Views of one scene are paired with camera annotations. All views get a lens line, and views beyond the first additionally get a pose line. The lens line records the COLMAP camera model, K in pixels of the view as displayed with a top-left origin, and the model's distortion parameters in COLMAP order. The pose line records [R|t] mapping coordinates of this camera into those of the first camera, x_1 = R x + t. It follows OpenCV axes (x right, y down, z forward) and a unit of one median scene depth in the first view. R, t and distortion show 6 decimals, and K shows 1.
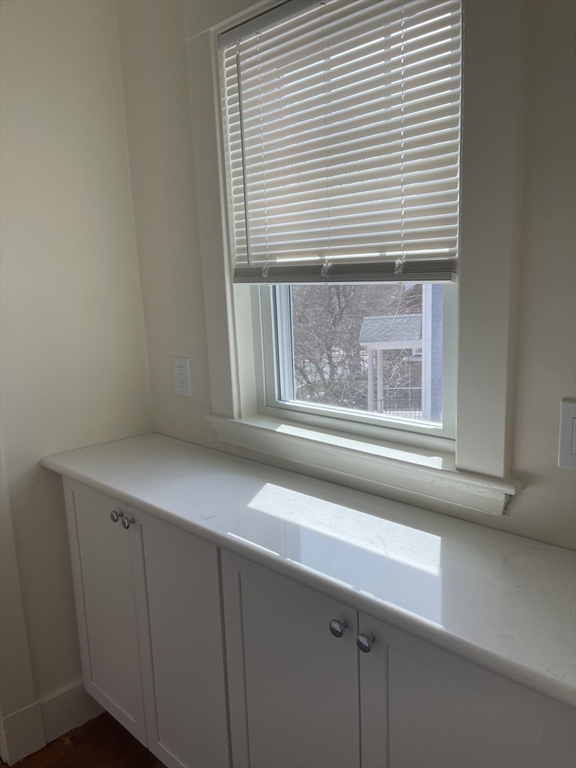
lens RADIAL K [[581.8, 0, 287.0], [0, 581.8, 381.0], [0, 0, 1]] dist [0.004881, 0.000144]
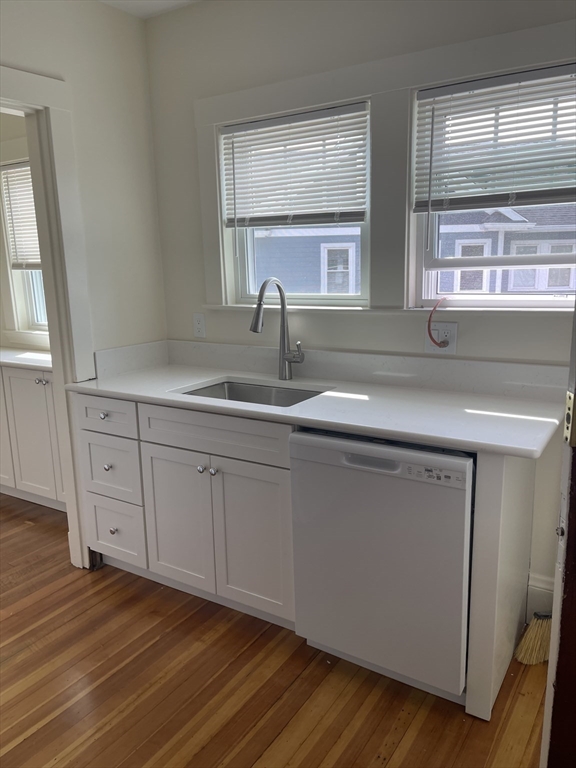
lens RADIAL K [[581.8, 0, 287.0], [0, 581.8, 381.0], [0, 0, 1]] dist [0.004881, 0.000144]
pose [[0.977645, -0.029567, 0.208174, 0.479427], [0.026698, 0.999506, 0.016579, 0.262471], [-0.208561, -0.010651, 0.977951, -1.485976]]
